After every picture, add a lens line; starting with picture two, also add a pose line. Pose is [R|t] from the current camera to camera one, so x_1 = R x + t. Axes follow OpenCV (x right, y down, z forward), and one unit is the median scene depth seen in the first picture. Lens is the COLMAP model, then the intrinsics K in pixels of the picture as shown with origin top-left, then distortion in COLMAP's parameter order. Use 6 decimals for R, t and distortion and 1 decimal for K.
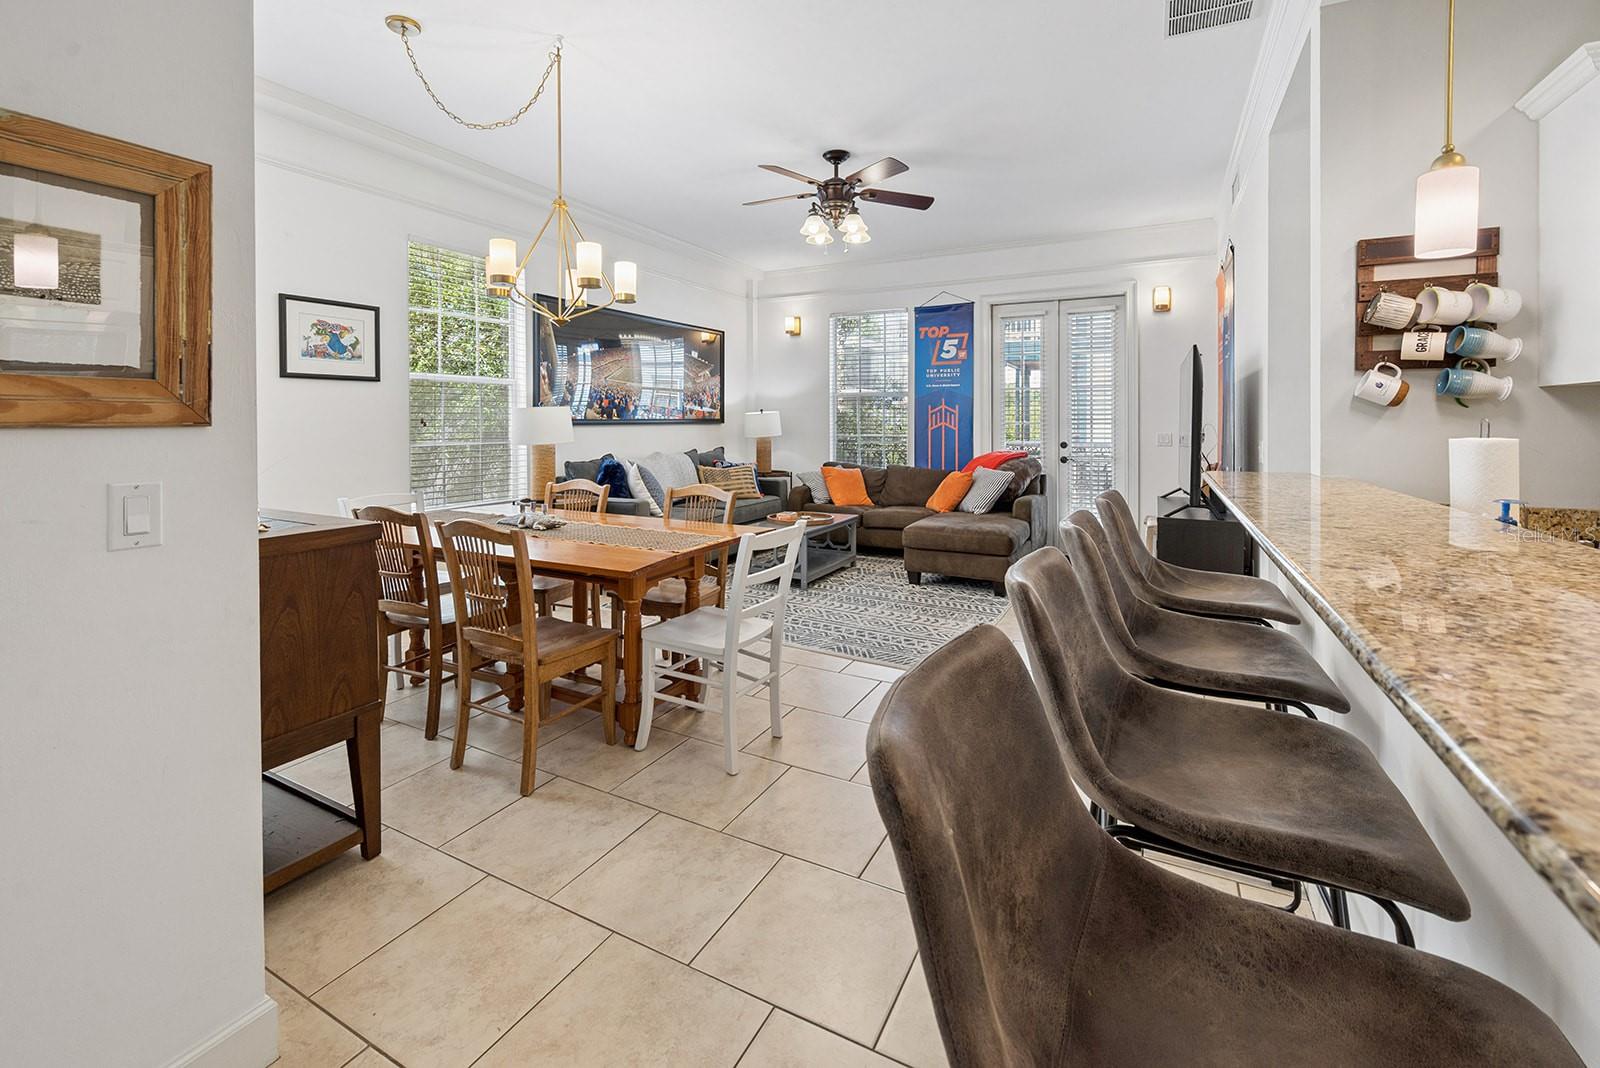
lens RADIAL K [[681.8, 0, 801.4], [0, 681.8, 432.2], [0, 0, 1]] dist [0.001180, -0.001049]
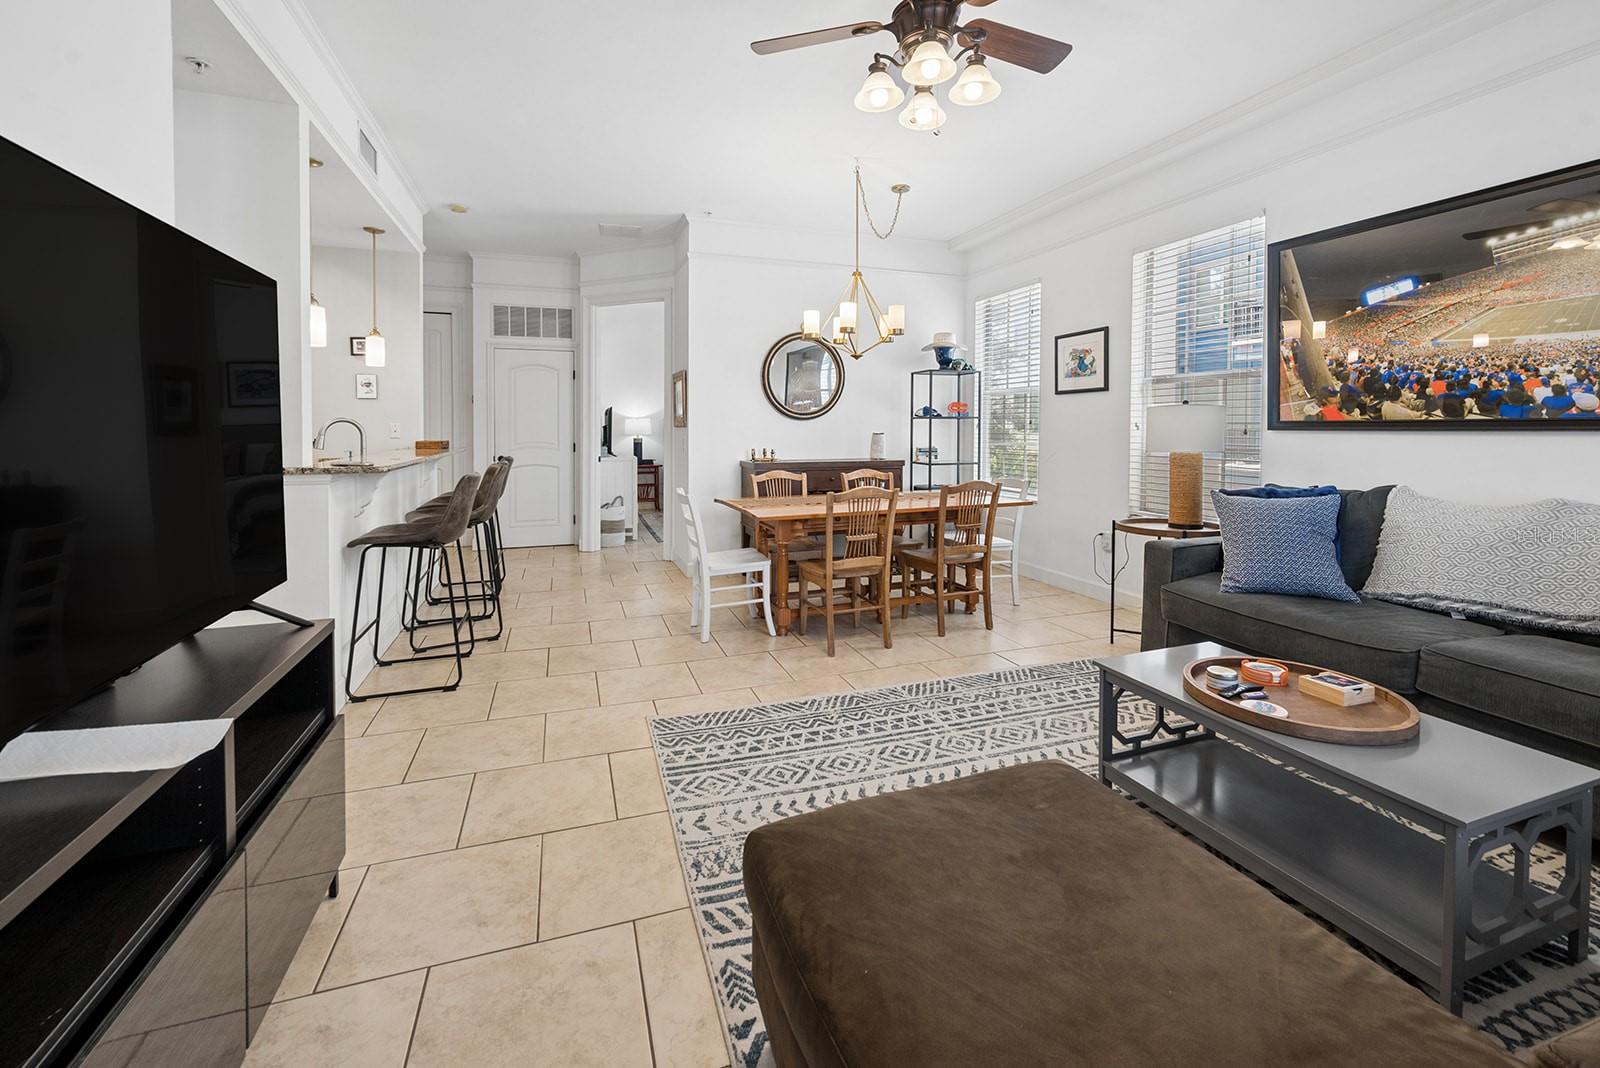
lens RADIAL K [[681.8, 0, 806.6], [0, 681.8, 441.7], [0, 0, 1]] dist [0.001180, -0.001049]
pose [[-0.676214, 0.017662, -0.736493, 0.467573], [-0.009024, 0.999439, 0.032254, -0.016476], [0.736650, 0.028457, -0.675676, 1.133074]]
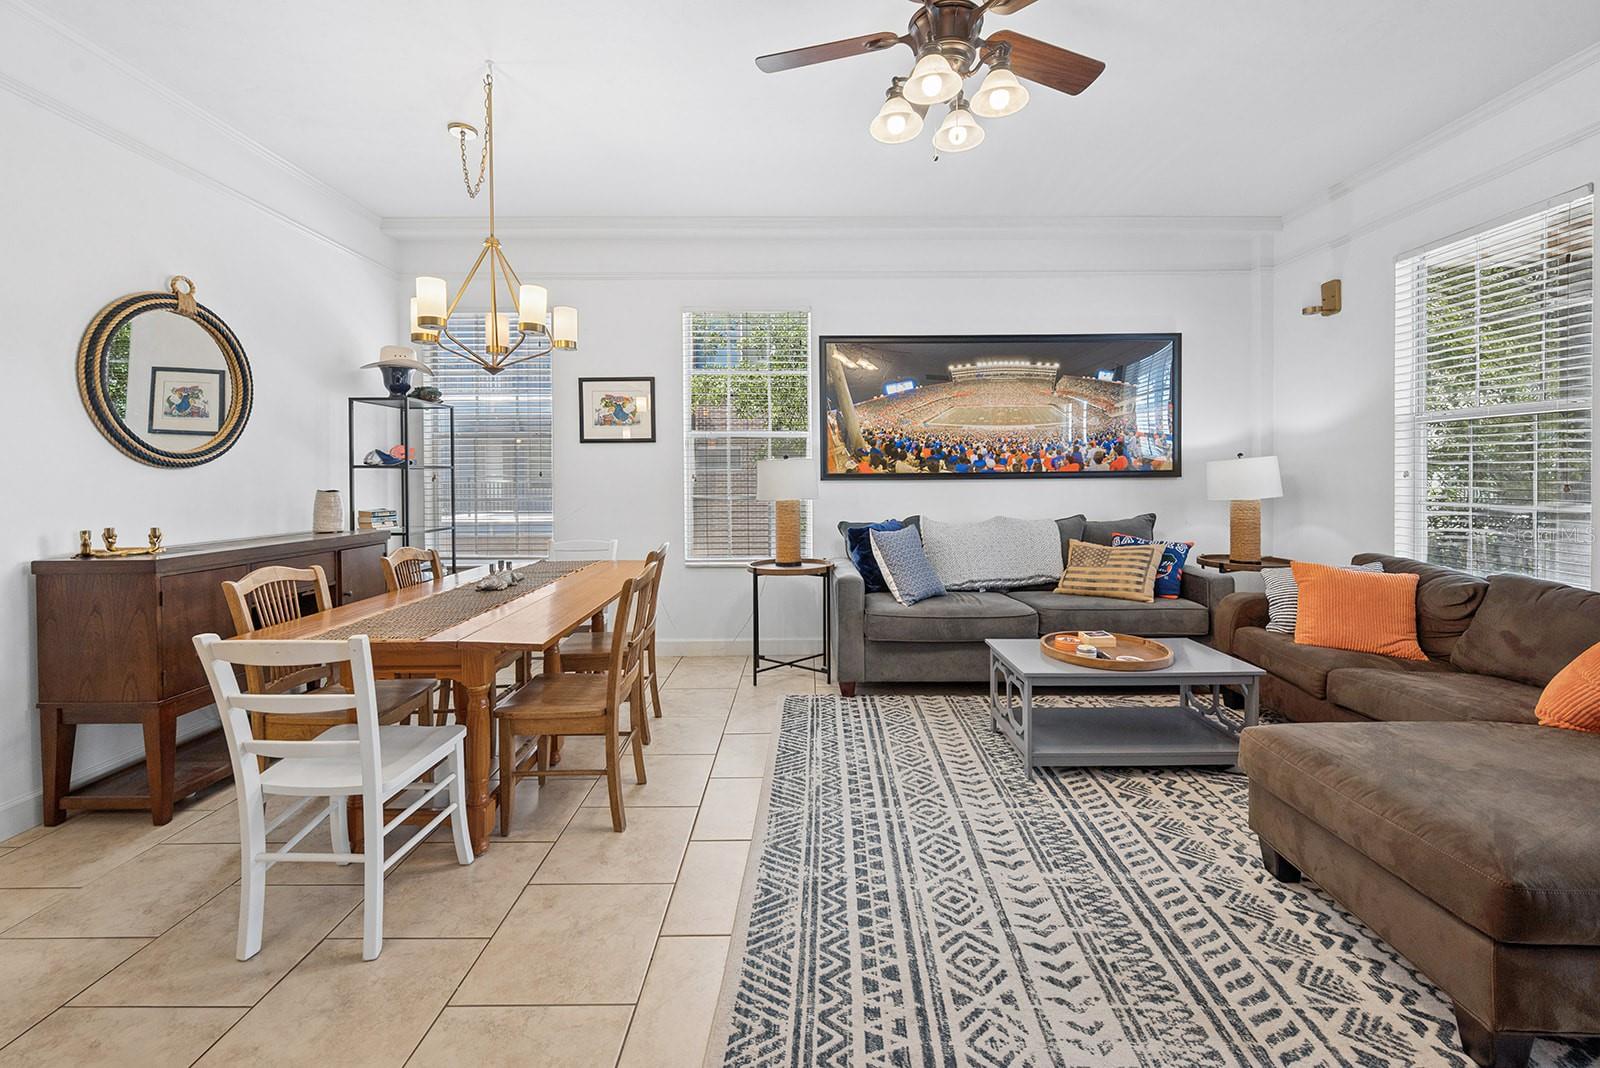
lens RADIAL K [[654.9, 0, 803.8], [0, 654.9, 481.8], [0, 0, 1]] dist [0.007596, -0.001262]
pose [[0.468182, 0.006014, -0.883612, 0.383558], [-0.008019, 0.999965, 0.002557, -0.009977], [0.883596, 0.005888, 0.468214, 0.570850]]
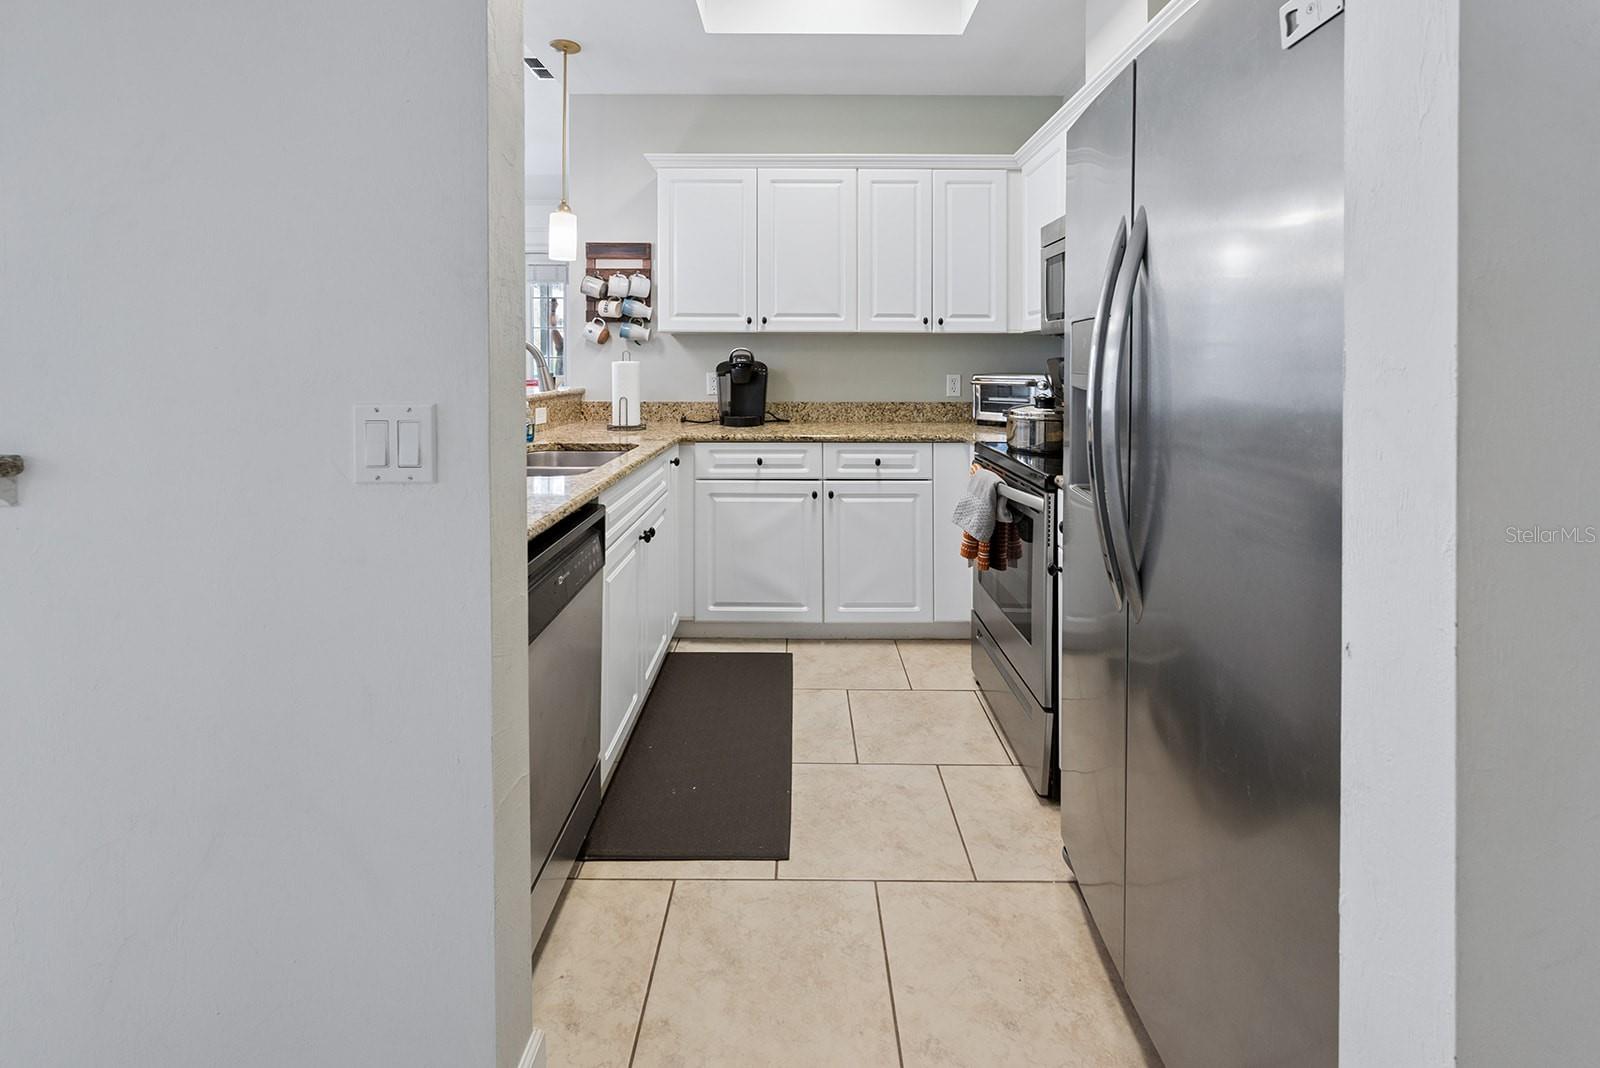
lens RADIAL K [[681.8, 0, 811.0], [0, 681.8, 379.9], [0, 0, 1]] dist [0.001180, -0.001049]
pose [[0.874874, -0.010046, 0.484246, 0.207149], [0.002366, 0.999862, 0.016469, 0.009346], [-0.484344, -0.013263, 0.874777, -0.288160]]
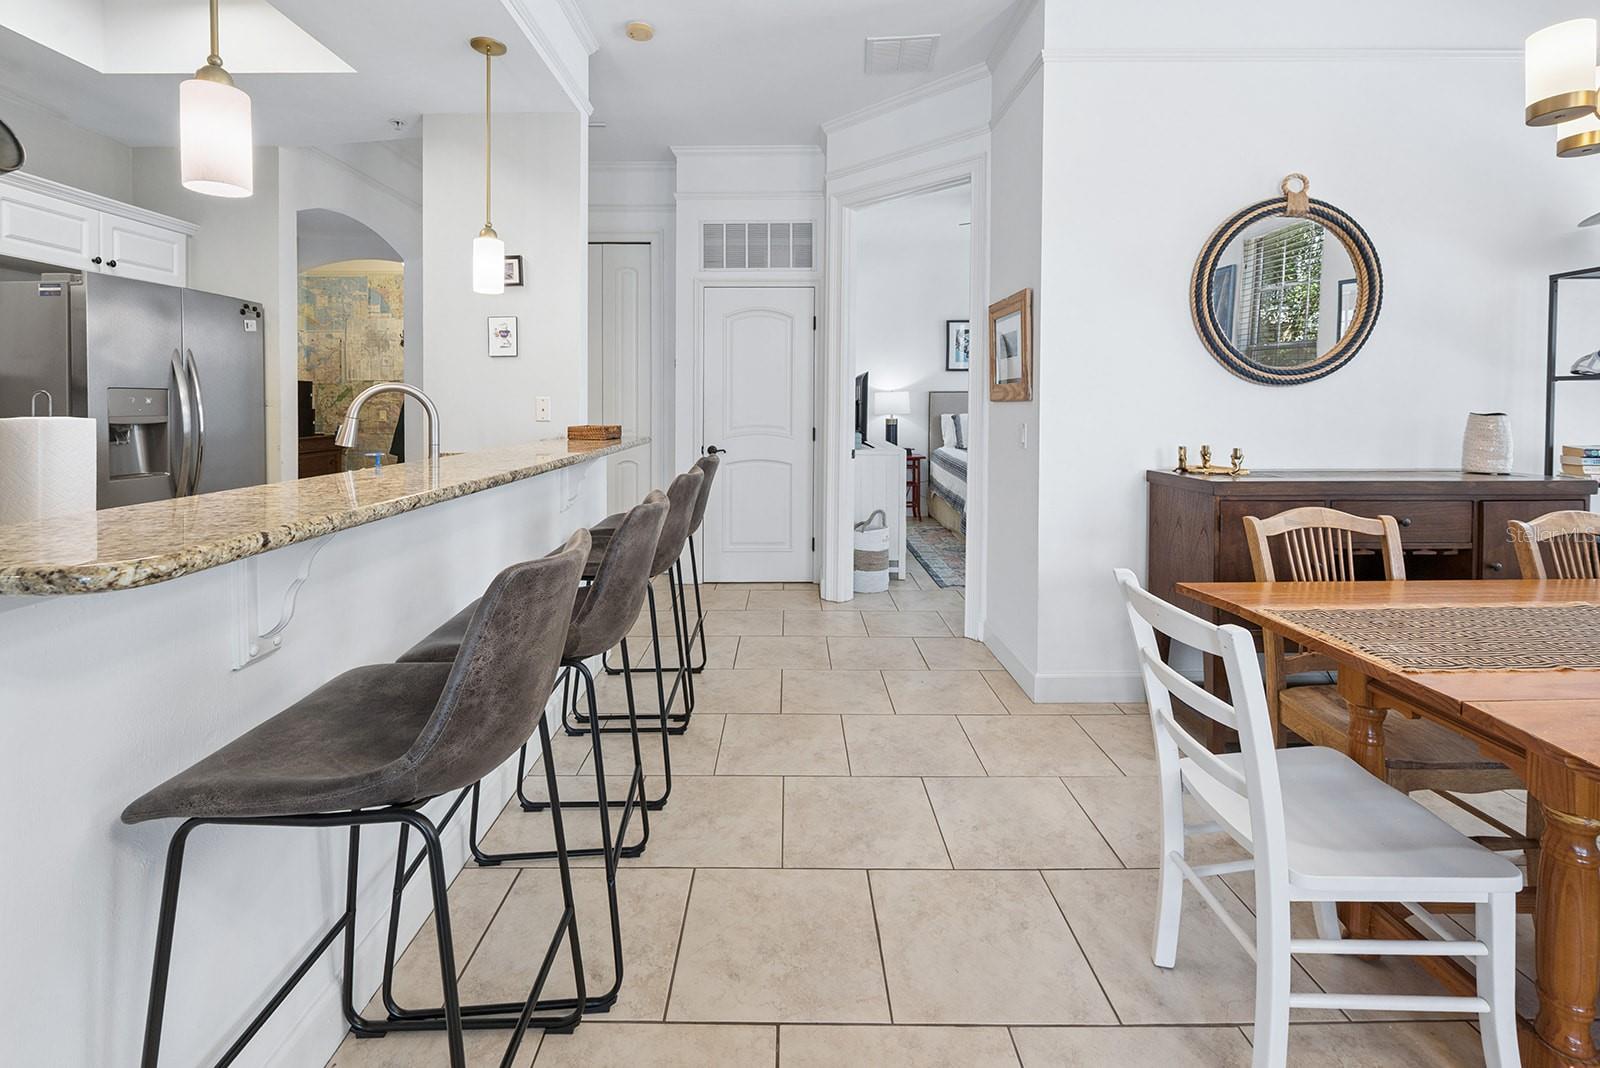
lens RADIAL K [[681.8, 0, 787.6], [0, 681.8, 423.0], [0, 0, 1]] dist [0.001180, -0.001049]
pose [[-0.884906, 0.016228, -0.465487, 0.229992], [-0.003198, 0.999158, 0.040913, -0.007443], [0.465759, 0.037693, -0.884108, 0.655104]]
